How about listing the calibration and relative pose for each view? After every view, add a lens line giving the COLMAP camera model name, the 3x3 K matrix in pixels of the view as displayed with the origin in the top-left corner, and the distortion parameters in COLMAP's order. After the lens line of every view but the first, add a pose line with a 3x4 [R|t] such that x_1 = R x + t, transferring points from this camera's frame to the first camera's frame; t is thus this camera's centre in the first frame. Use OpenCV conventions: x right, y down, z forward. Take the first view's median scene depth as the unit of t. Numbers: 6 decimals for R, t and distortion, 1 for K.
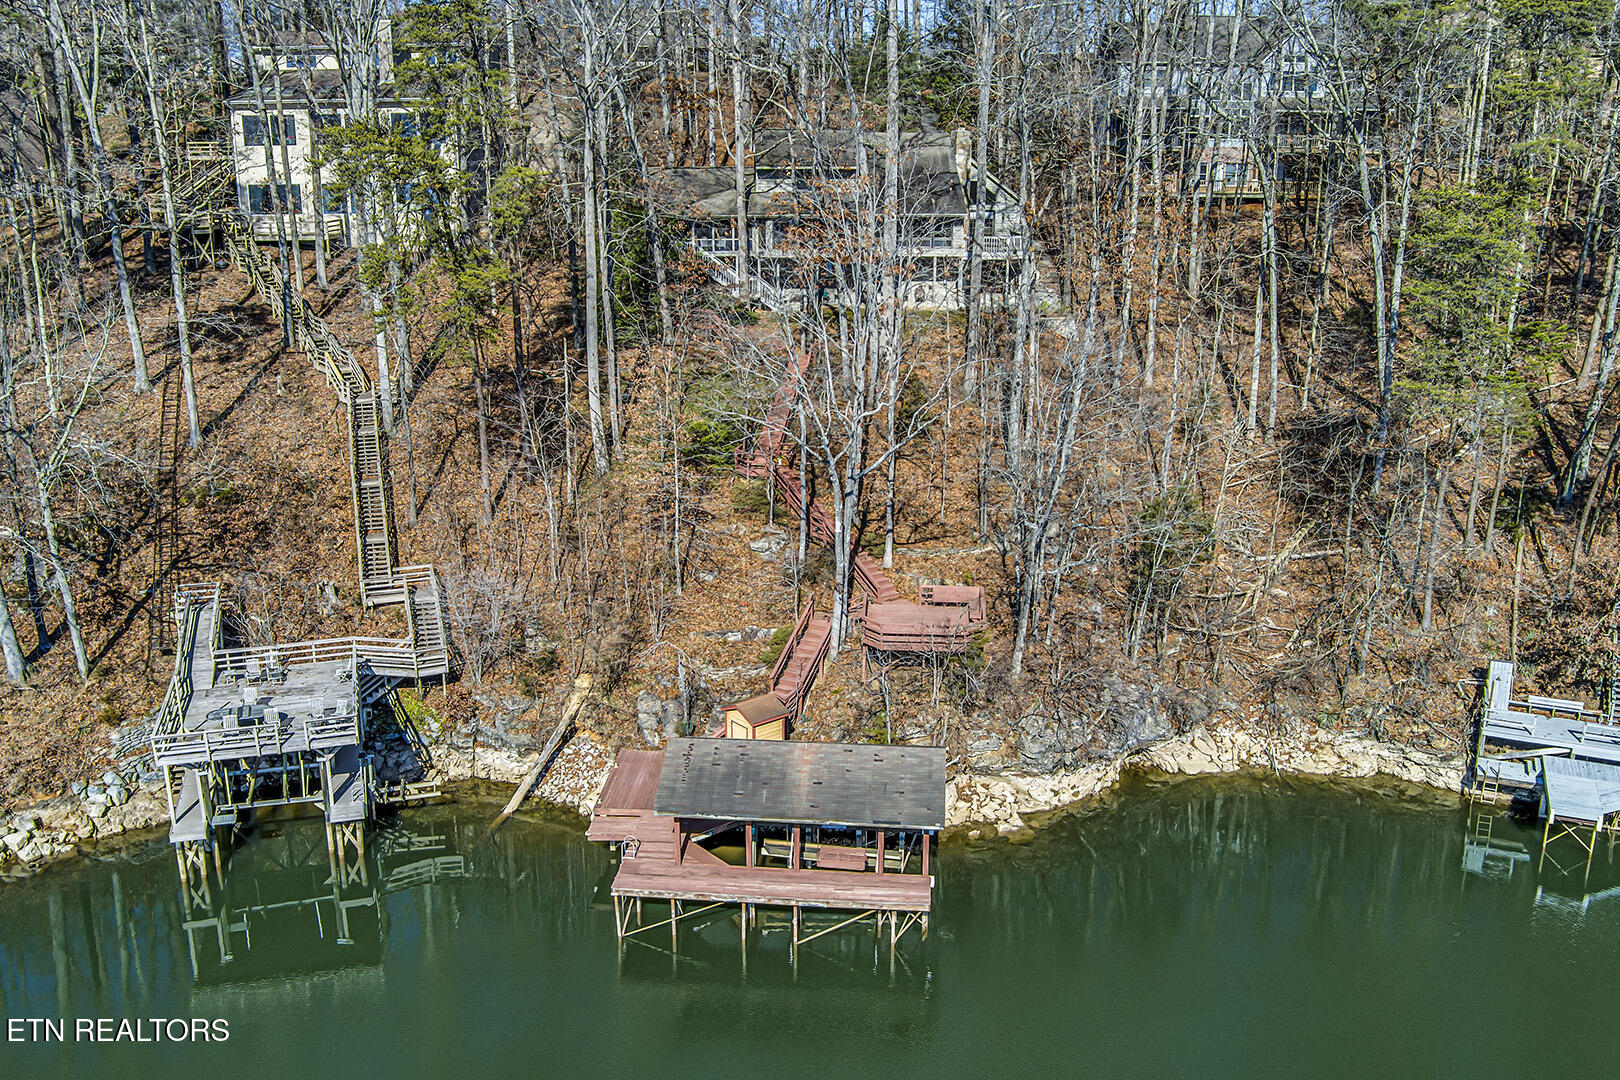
lens RADIAL K [[1454.8, 0, 801.5], [0, 1454.8, 540.0], [0, 0, 1]] dist [-0.052391, -0.011591]
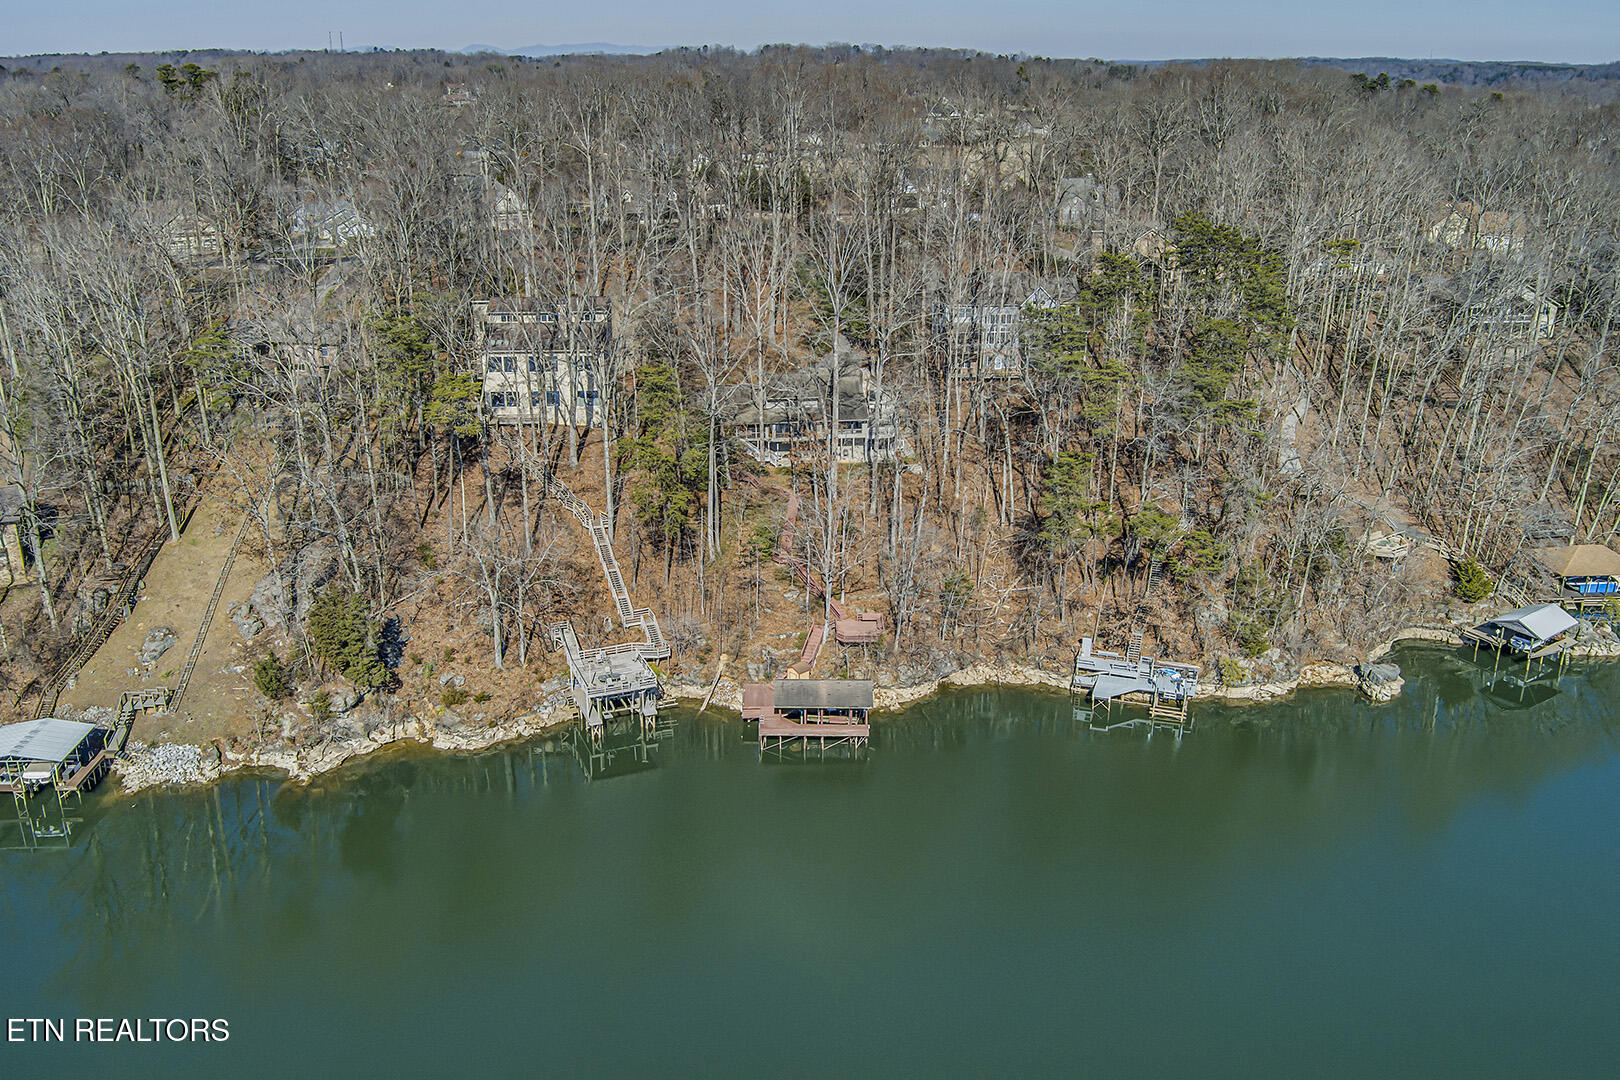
lens RADIAL K [[1363.4, 0, 813.2], [0, 1363.4, 539.4], [0, 0, 1]] dist [-0.062275, -0.005091]
pose [[0.995887, -0.026958, 0.086499, -0.195065], [0.021951, 0.998056, 0.058325, -0.237469], [-0.087903, -0.056187, 0.994543, -1.329579]]
